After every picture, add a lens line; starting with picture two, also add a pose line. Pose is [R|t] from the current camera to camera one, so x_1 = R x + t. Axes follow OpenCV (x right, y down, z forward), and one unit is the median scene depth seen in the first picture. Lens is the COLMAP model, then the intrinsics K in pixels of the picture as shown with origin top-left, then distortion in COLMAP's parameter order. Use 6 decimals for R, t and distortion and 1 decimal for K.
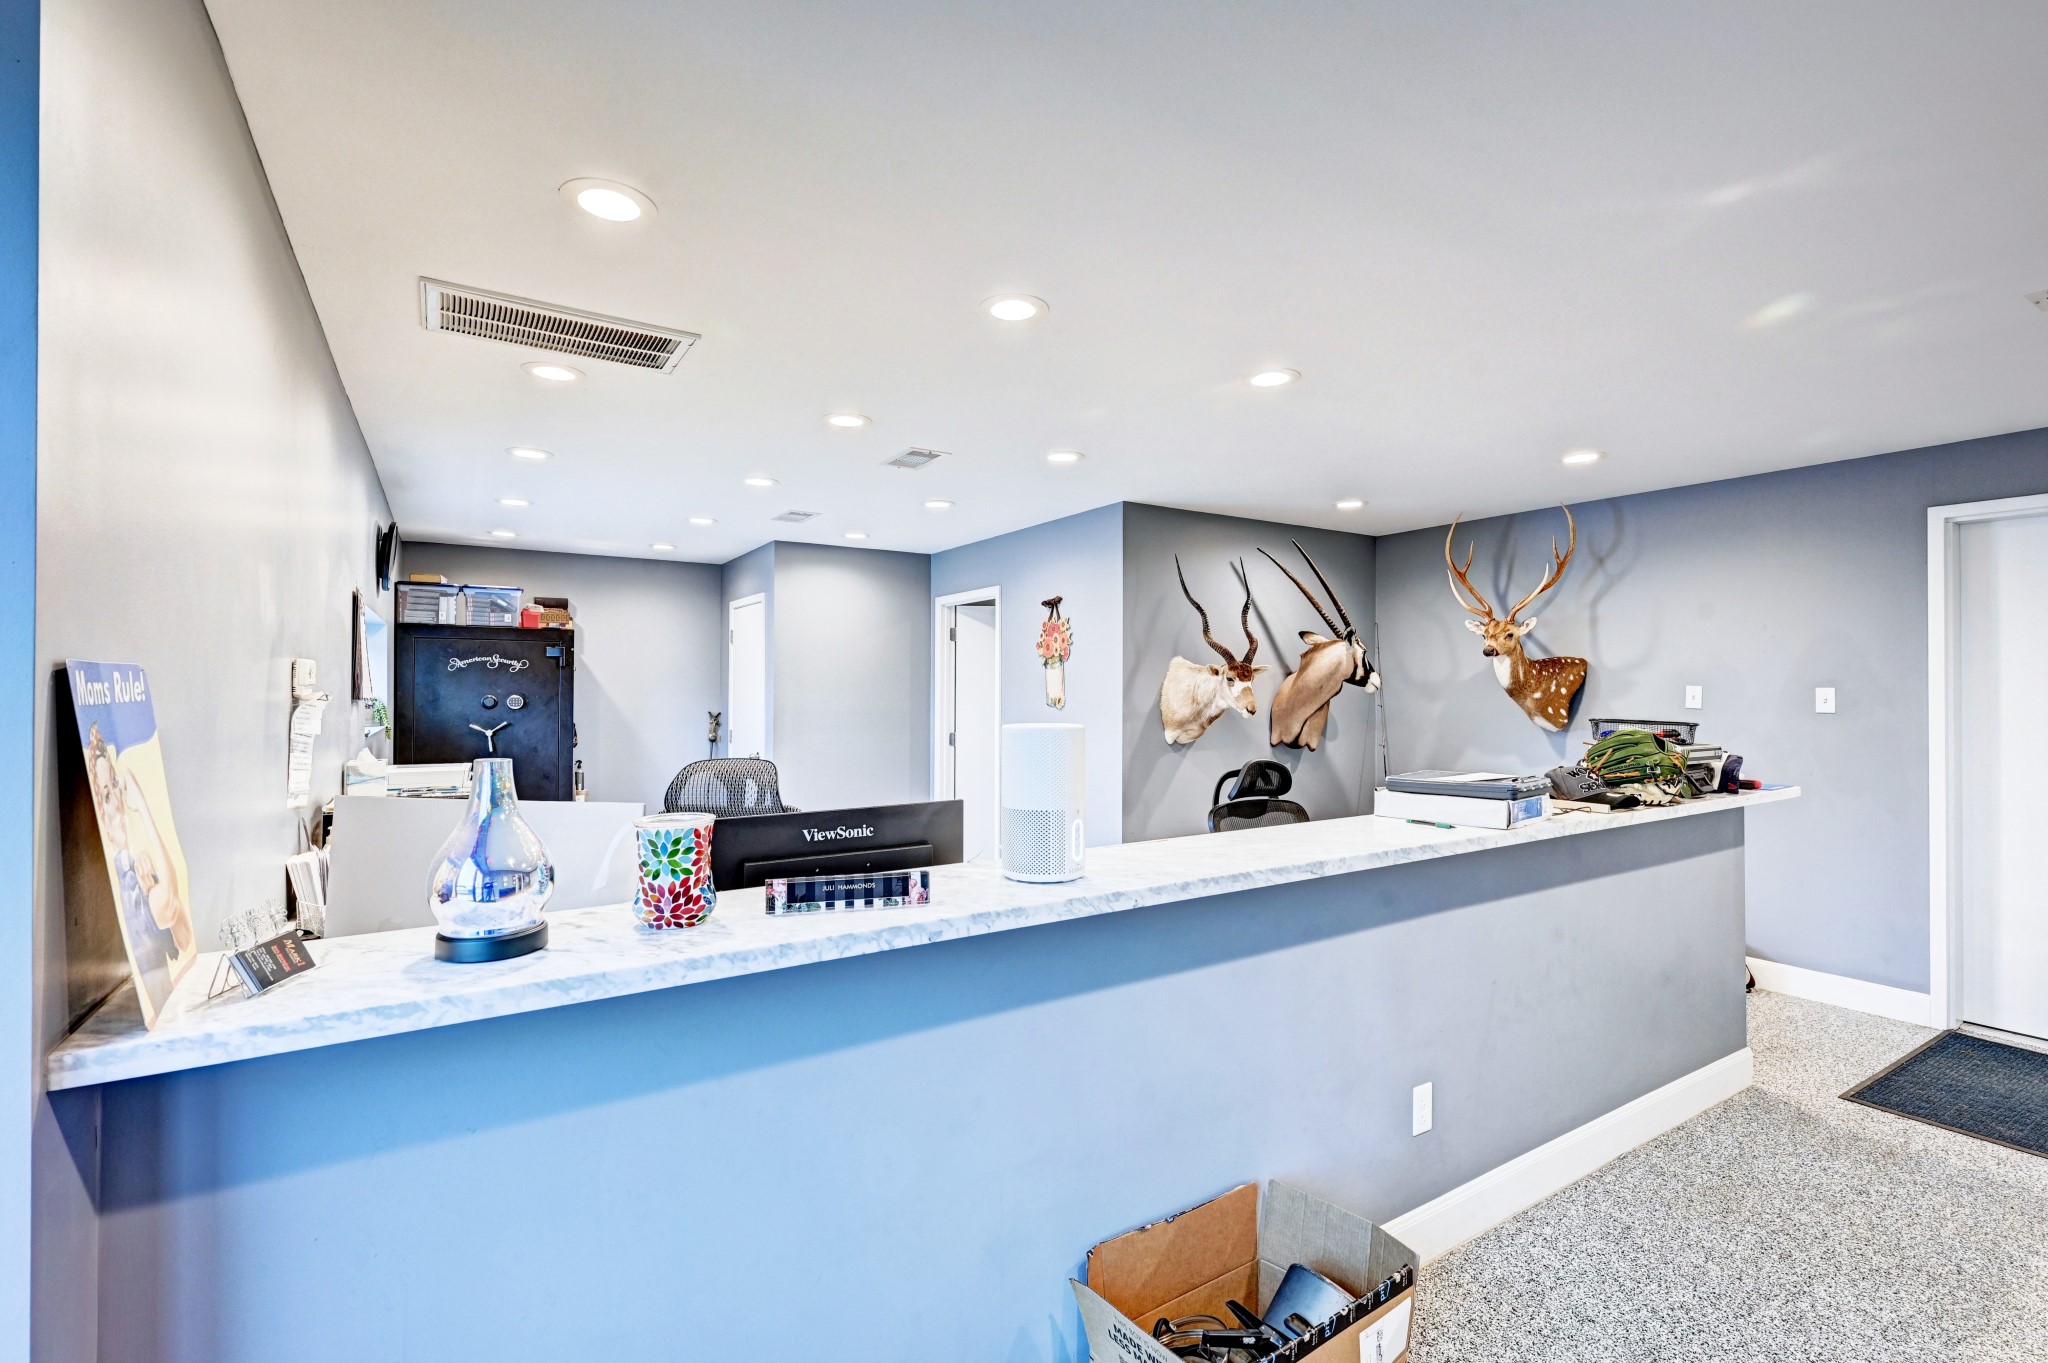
lens RADIAL K [[900.8, 0, 1018.4], [0, 900.8, 680.6], [0, 0, 1]] dist [-0.000788, -0.000610]
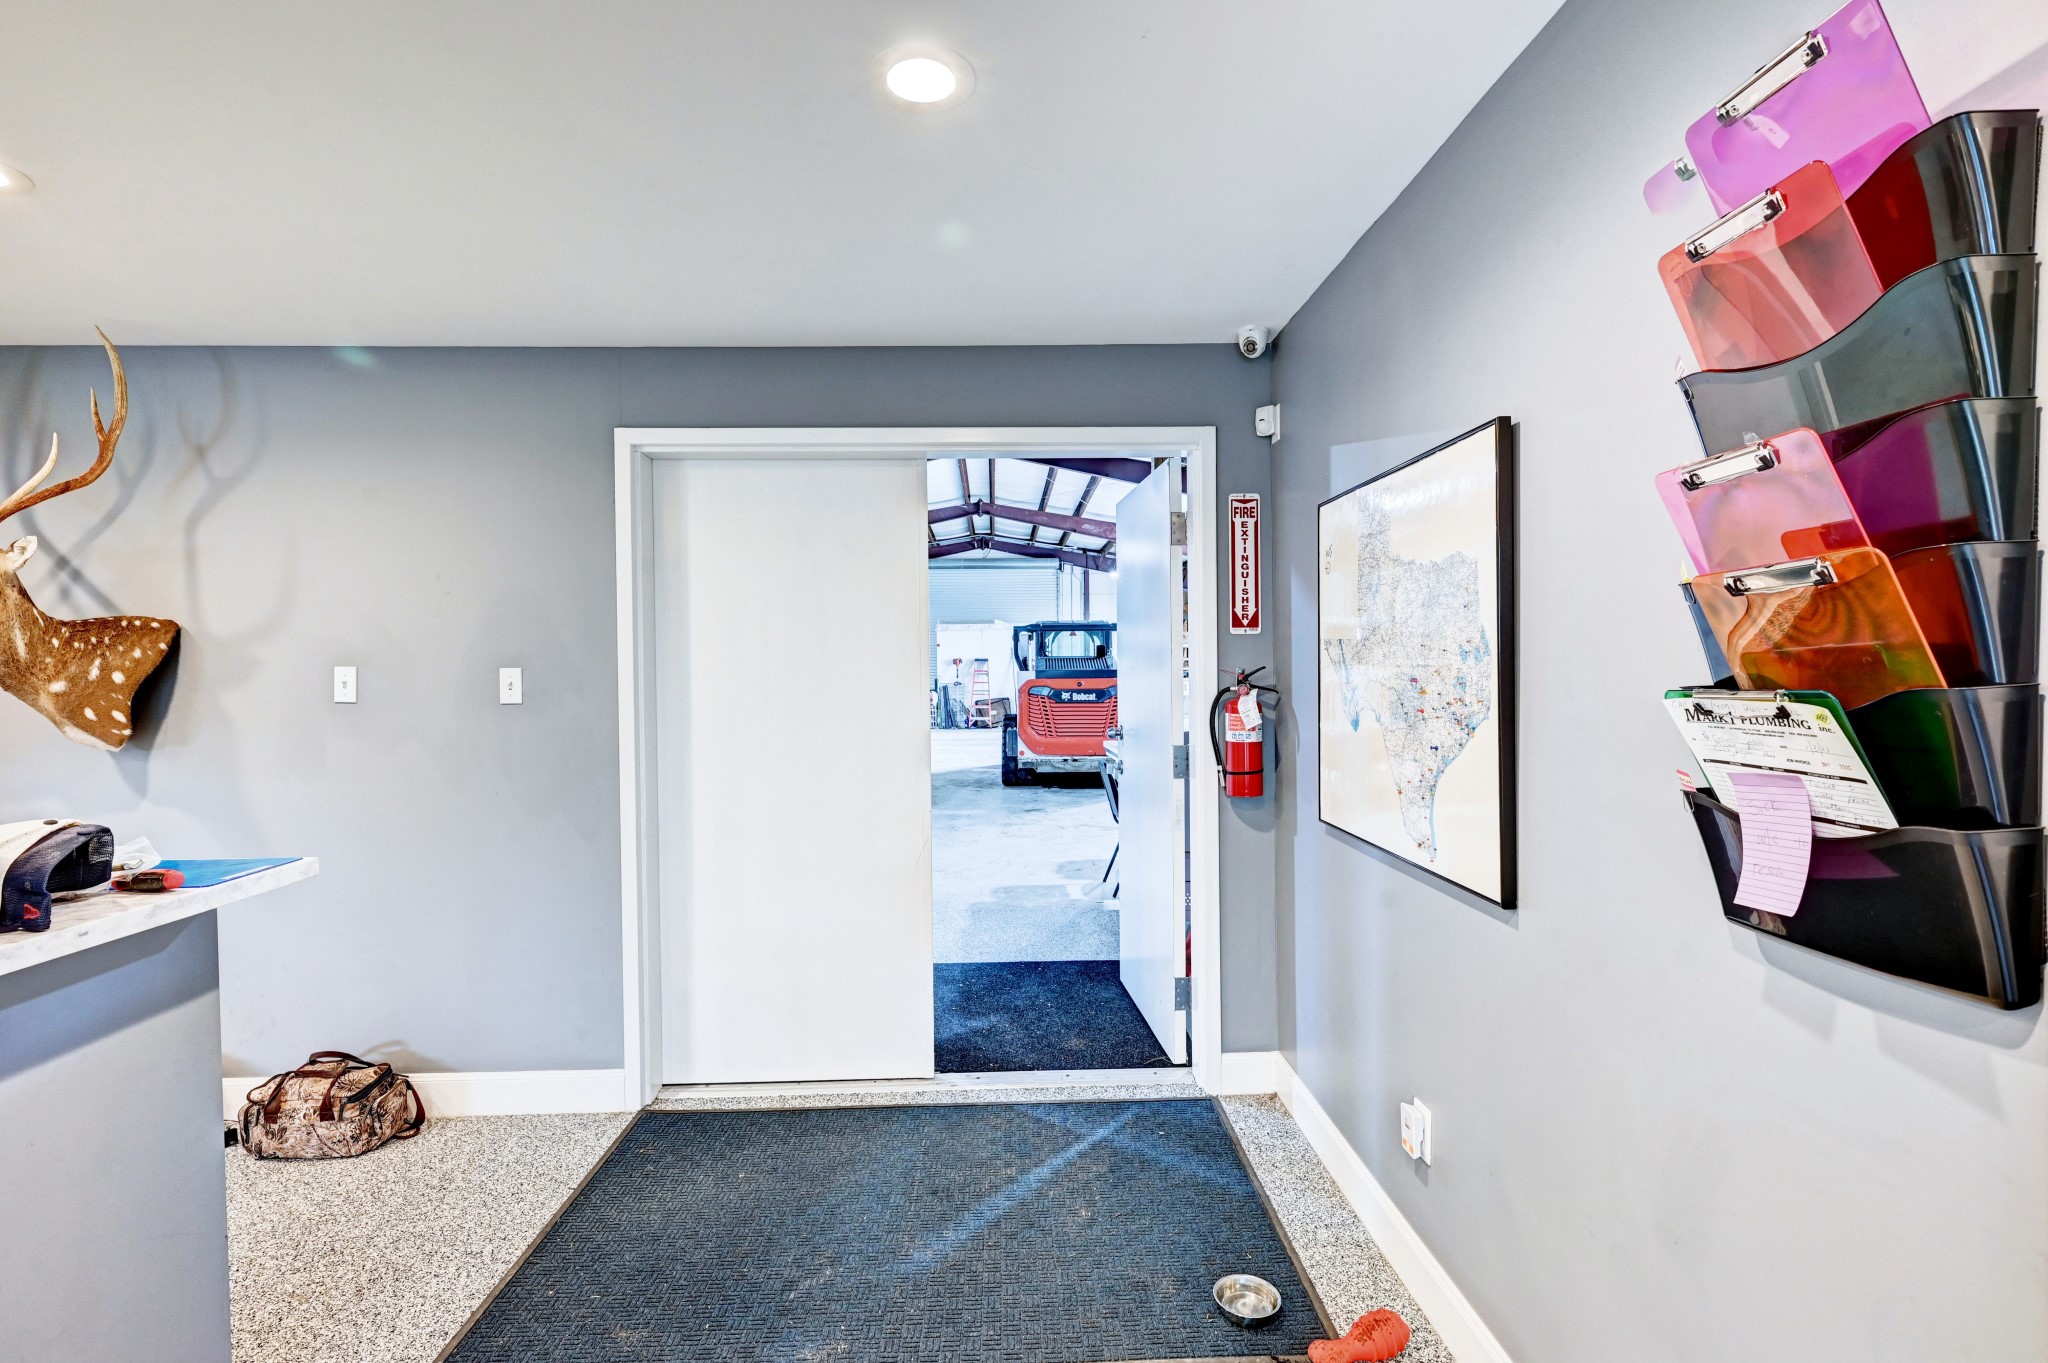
lens RADIAL K [[900.8, 0, 1018.5], [0, 900.8, 676.4], [0, 0, 1]] dist [-0.000788, -0.000610]
pose [[0.500742, -0.011905, 0.865515, 0.406488], [0.004488, 0.999928, 0.011158, 0.007112], [-0.865585, -0.001703, 0.500759, 0.254771]]
